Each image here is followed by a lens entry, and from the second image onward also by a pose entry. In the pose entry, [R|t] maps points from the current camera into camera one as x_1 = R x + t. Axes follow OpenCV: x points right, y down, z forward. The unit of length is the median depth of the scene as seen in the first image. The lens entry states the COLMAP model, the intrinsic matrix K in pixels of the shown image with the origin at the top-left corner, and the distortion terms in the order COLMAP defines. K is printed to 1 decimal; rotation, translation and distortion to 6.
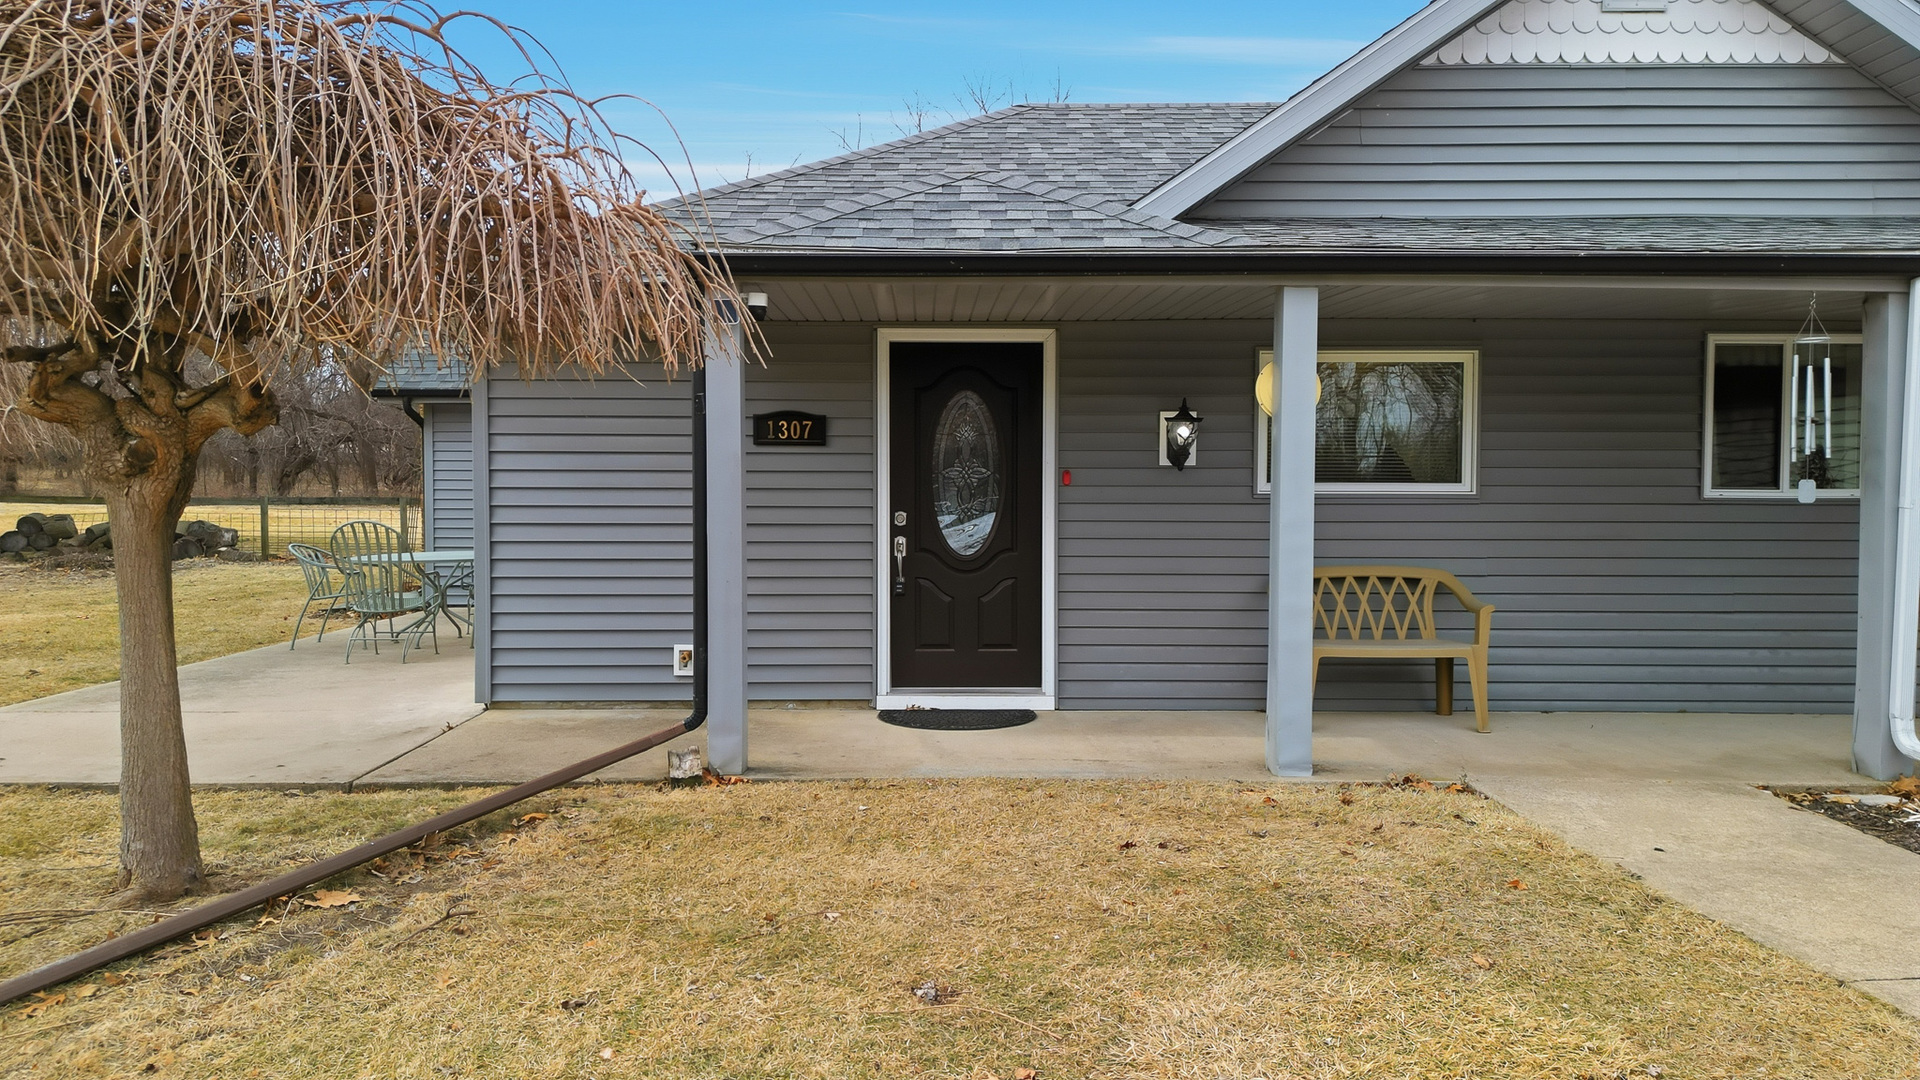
lens RADIAL K [[1334.3, 0, 953.2], [0, 1334.3, 548.2], [0, 0, 1]] dist [0.064342, -0.054210]
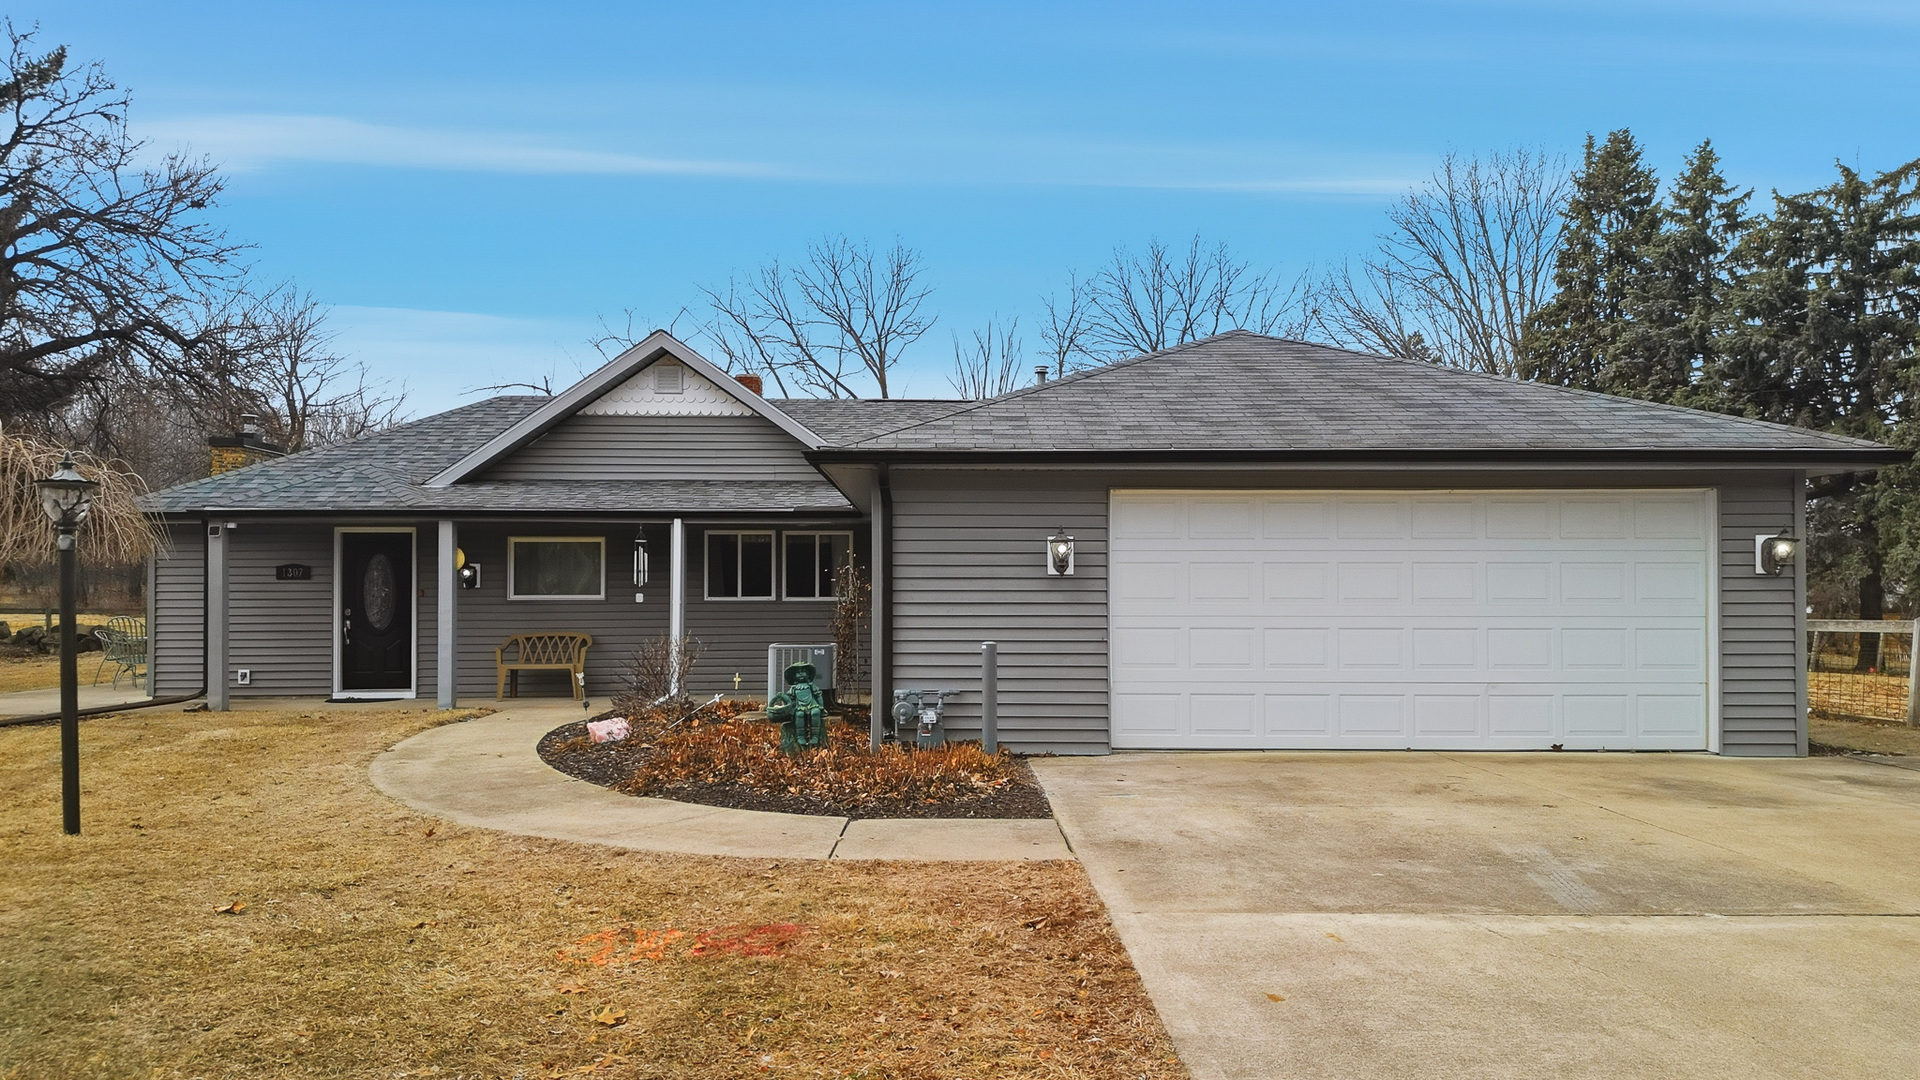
lens RADIAL K [[1334.3, 0, 970.6], [0, 1334.3, 542.2], [0, 0, 1]] dist [0.064342, -0.054210]
pose [[0.999772, -0.004325, 0.020887, 0.950449], [0.006096, 0.996320, -0.085492, 0.059658], [-0.020440, 0.085600, 0.996120, -1.260954]]
